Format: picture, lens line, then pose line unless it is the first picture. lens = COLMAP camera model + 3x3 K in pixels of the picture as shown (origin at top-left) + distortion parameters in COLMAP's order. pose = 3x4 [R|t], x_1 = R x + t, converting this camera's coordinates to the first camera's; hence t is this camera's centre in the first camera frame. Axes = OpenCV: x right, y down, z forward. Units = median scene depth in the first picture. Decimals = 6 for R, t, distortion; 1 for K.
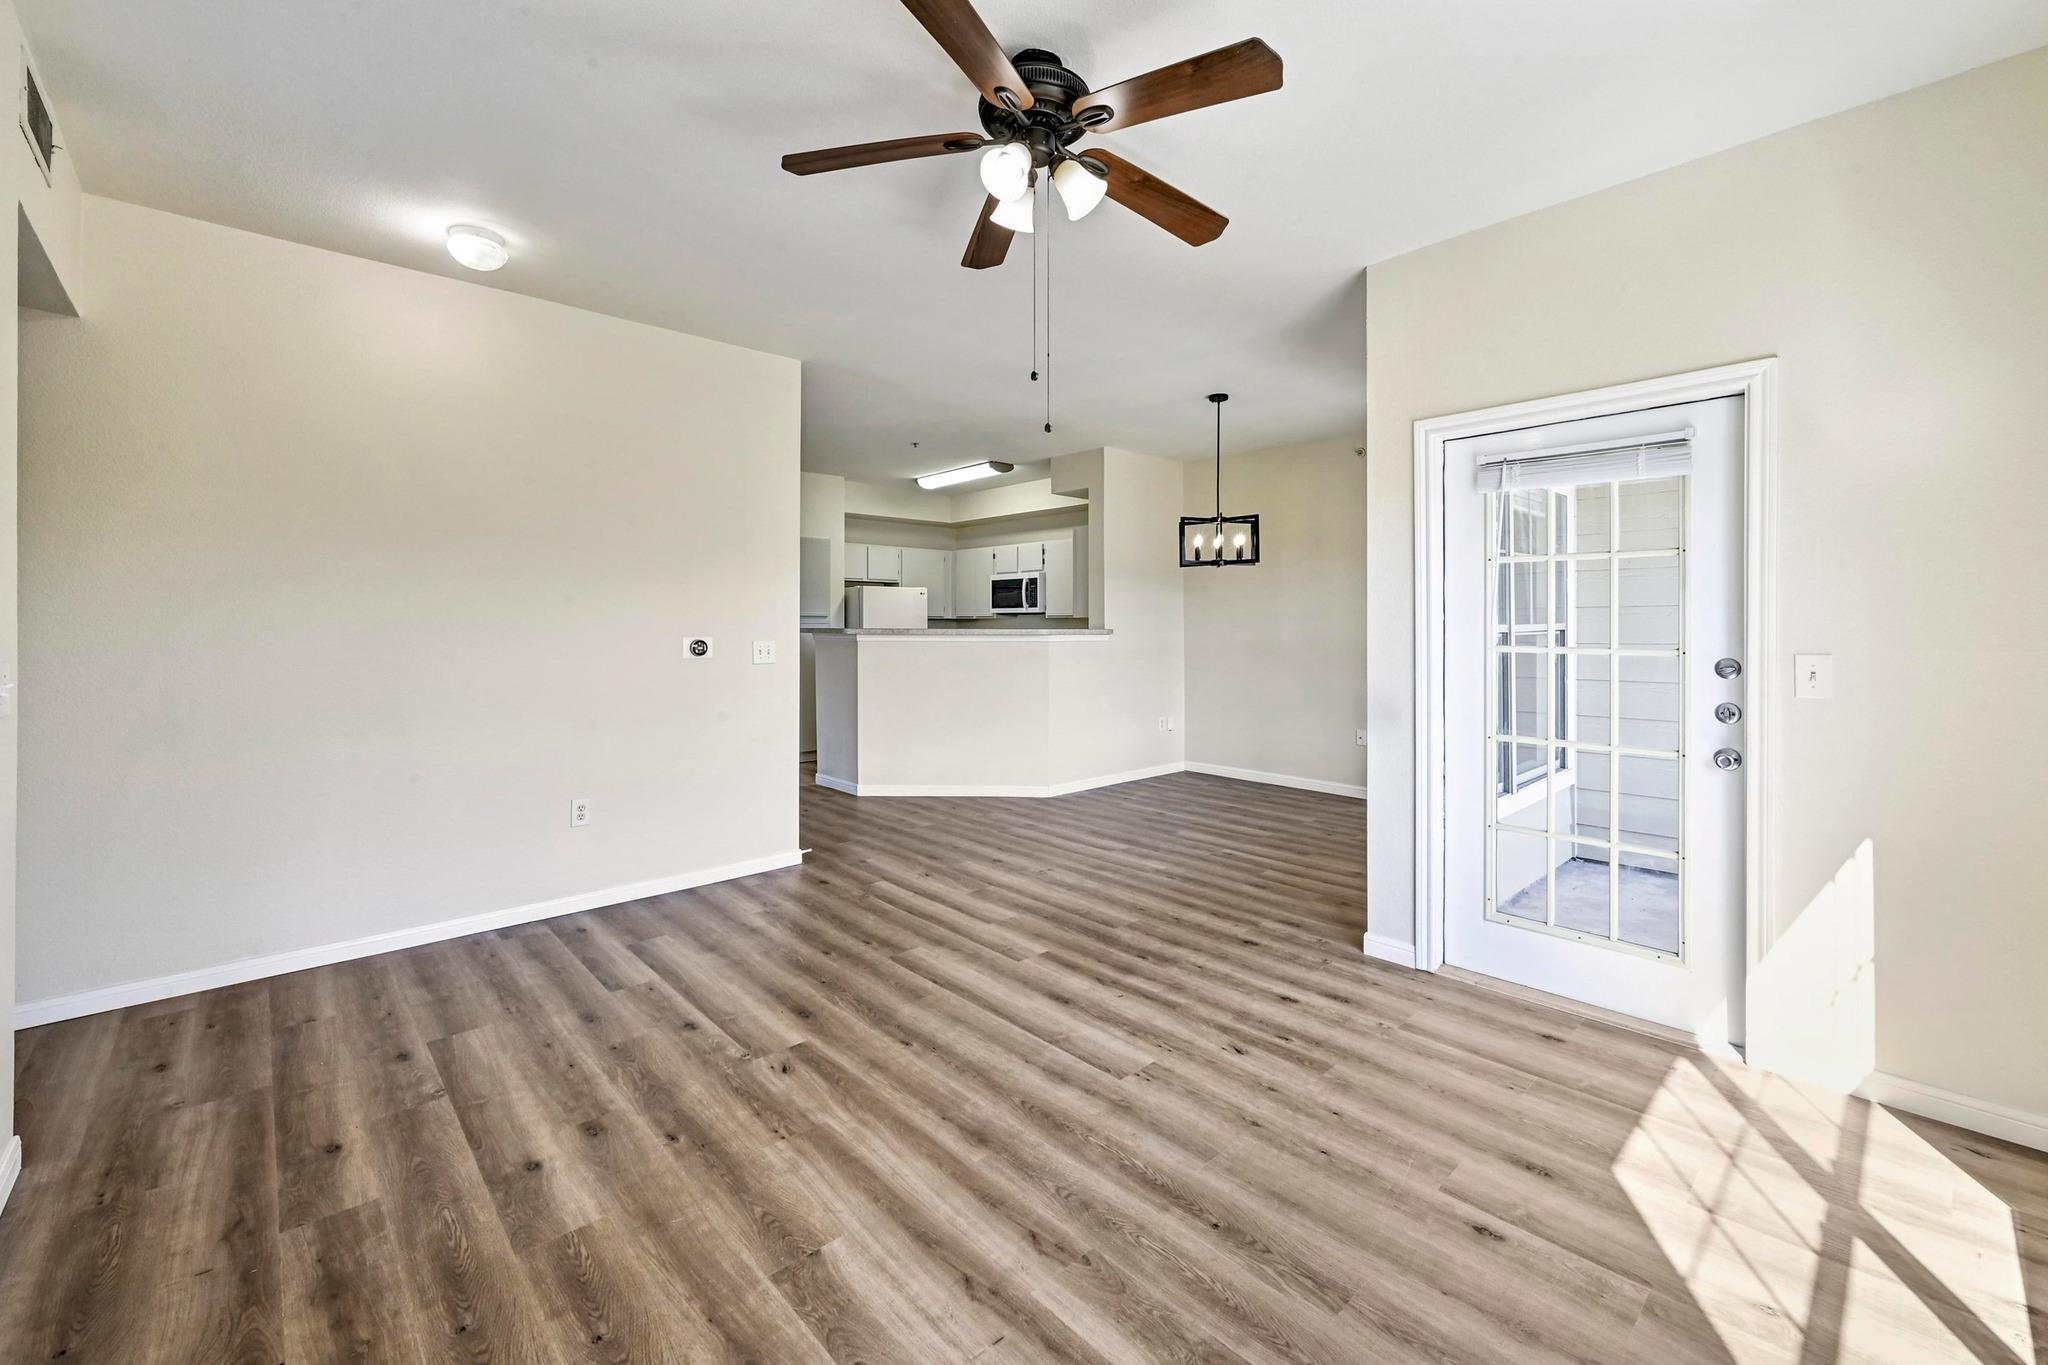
lens RADIAL K [[829.0, 0, 1035.7], [0, 829.0, 629.4], [0, 0, 1]] dist [-0.001643, 0.000820]
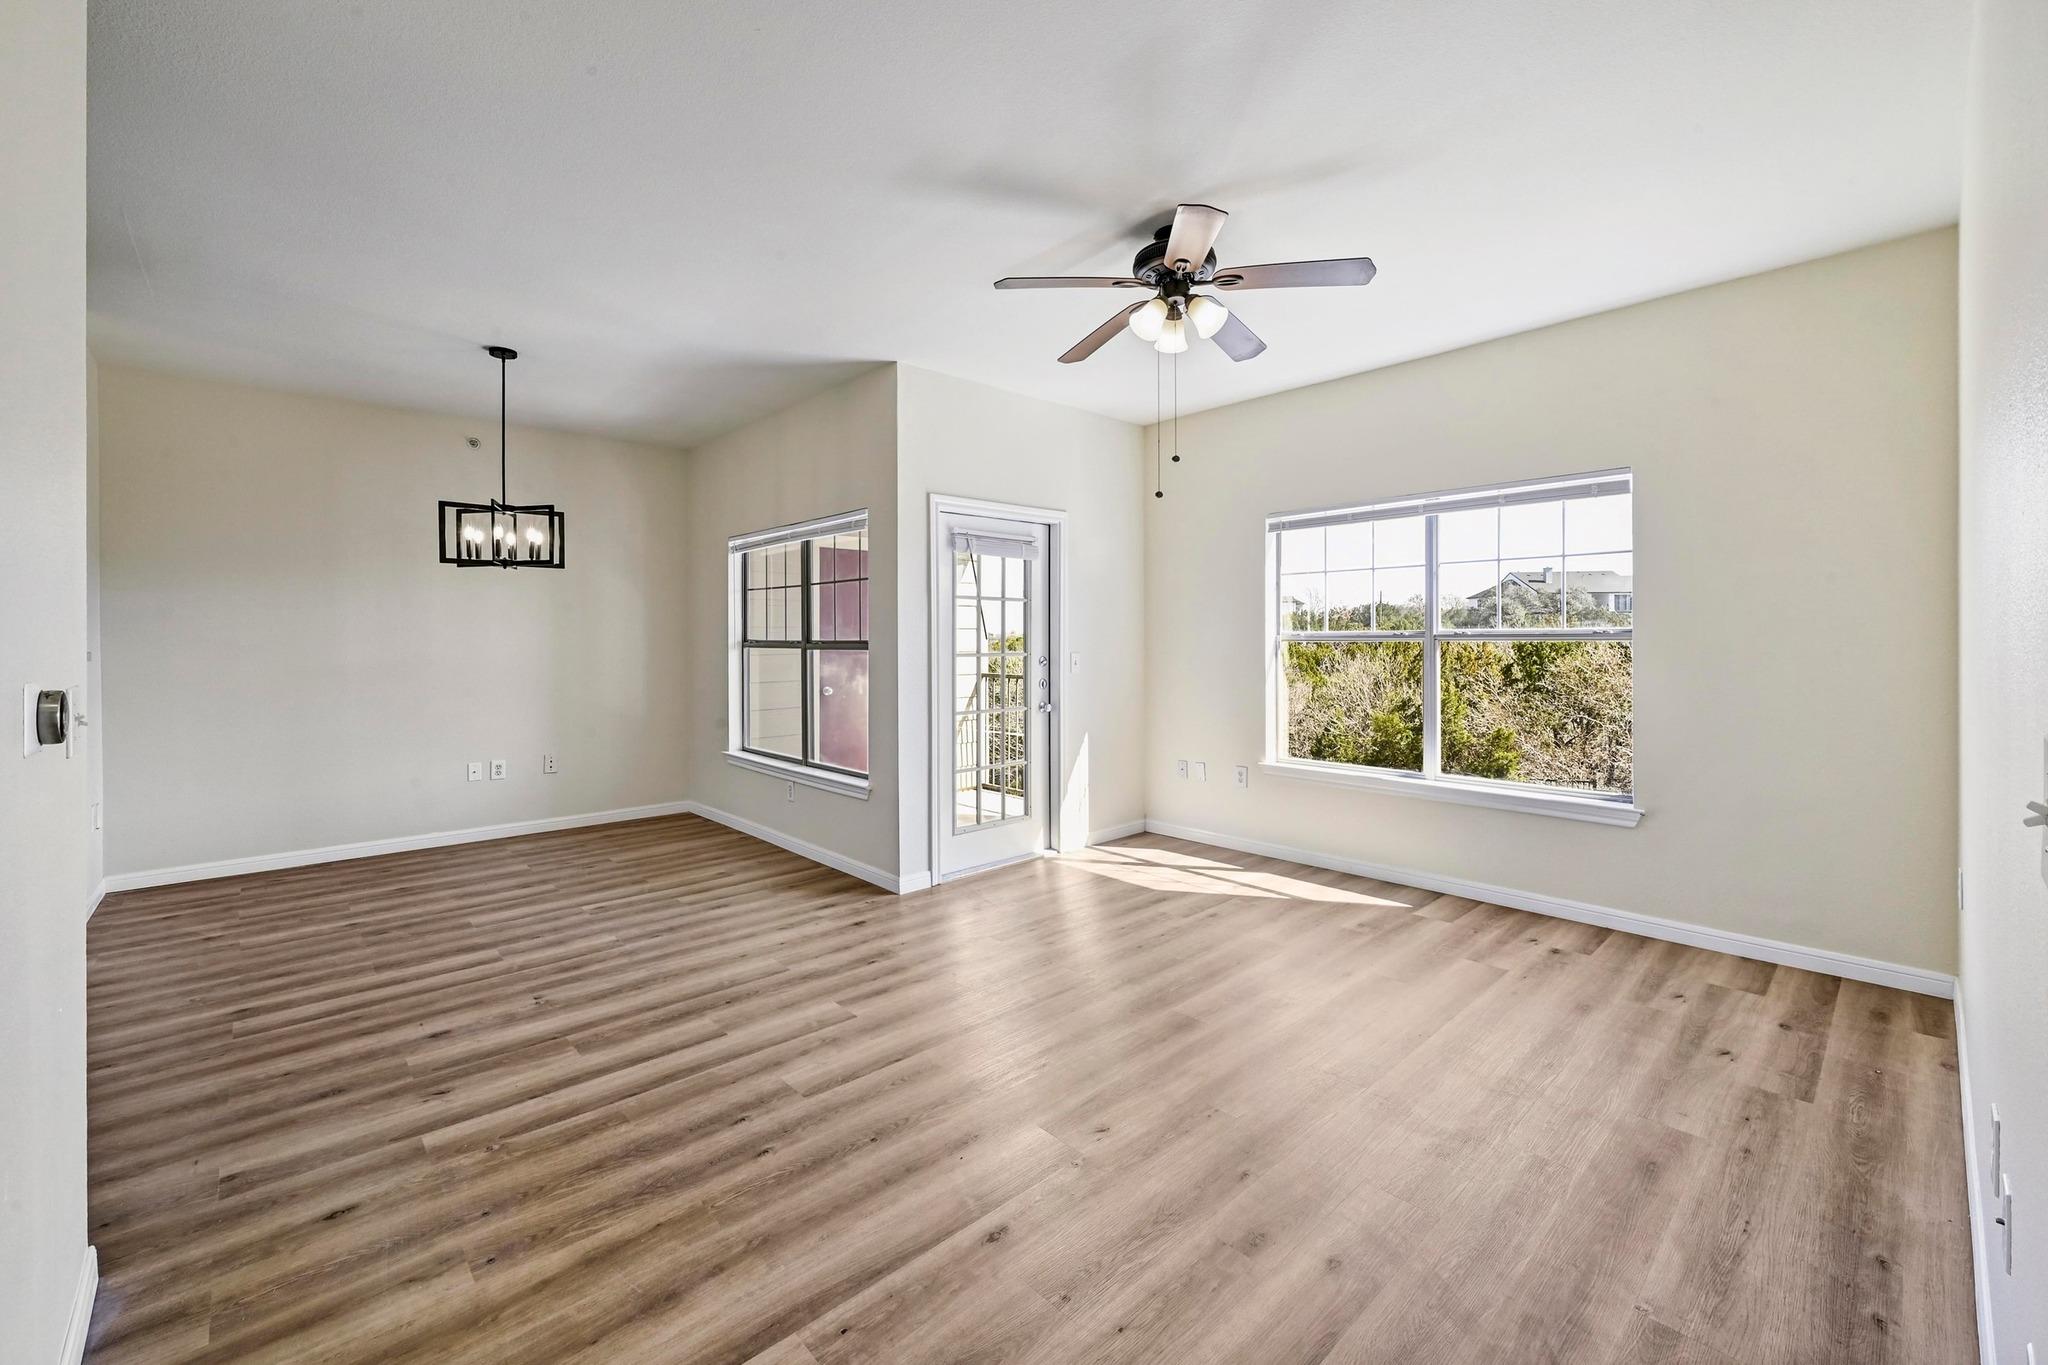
lens RADIAL K [[829.0, 0, 1018.7], [0, 829.0, 642.1], [0, 0, 1]] dist [-0.001643, 0.000820]
pose [[0.016474, -0.002629, 0.999861, -0.914976], [0.009643, 0.999950, 0.002470, -0.003825], [-0.999818, 0.009601, 0.016499, 0.811599]]
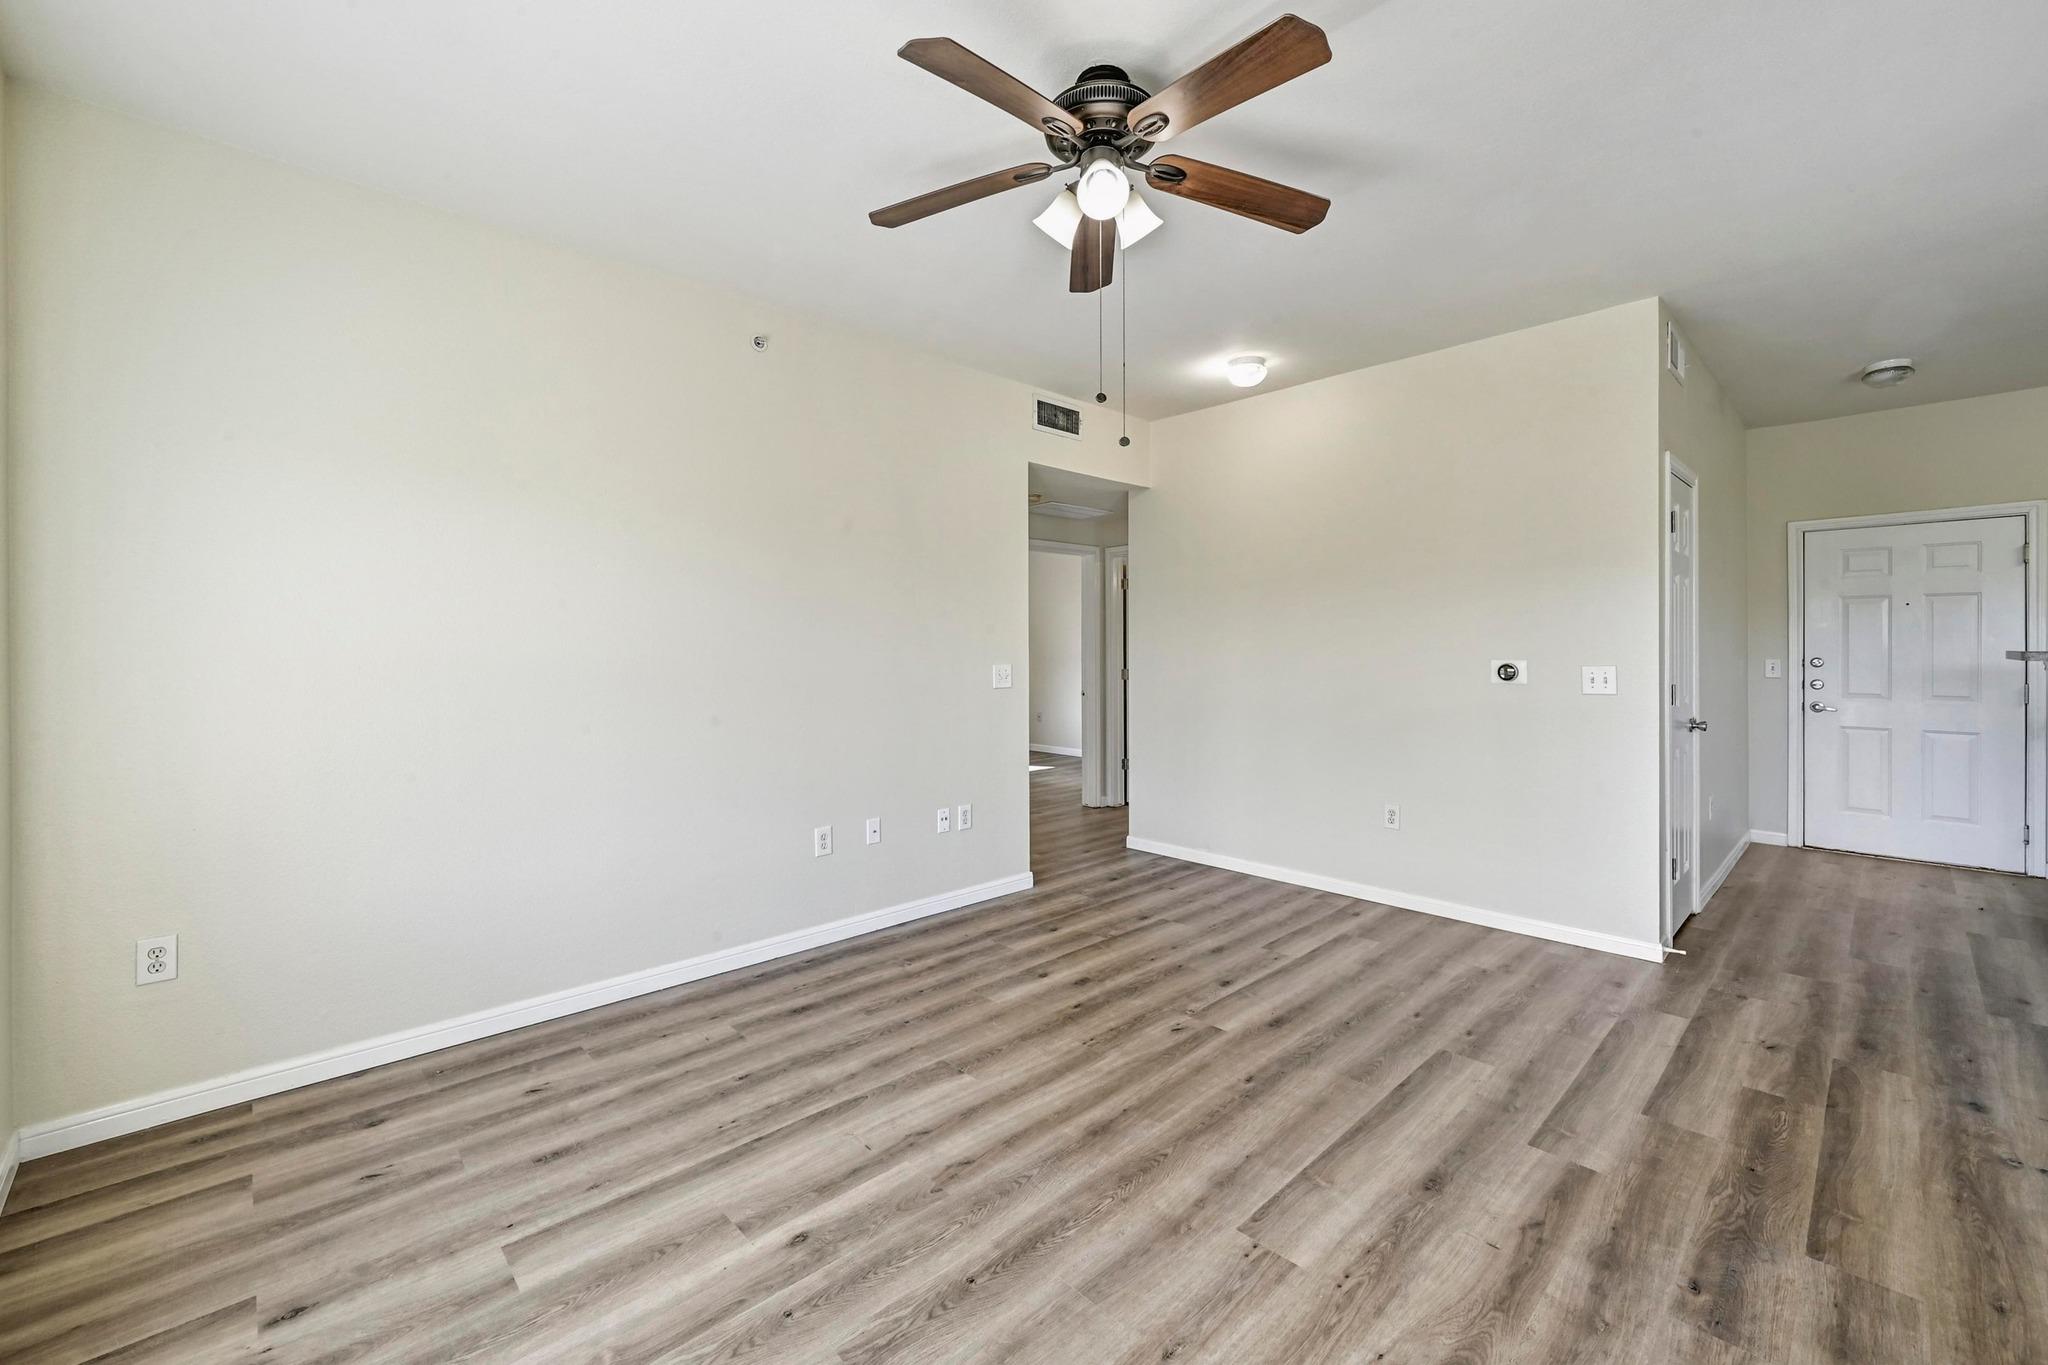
lens RADIAL K [[829.0, 0, 1027.8], [0, 829.0, 668.8], [0, 0, 1]] dist [-0.001643, 0.000820]
pose [[0.013630, 0.022011, -0.999665, 0.642507], [-0.001576, 0.999757, 0.021991, -0.000880], [0.999906, 0.001276, 0.013661, 0.586672]]
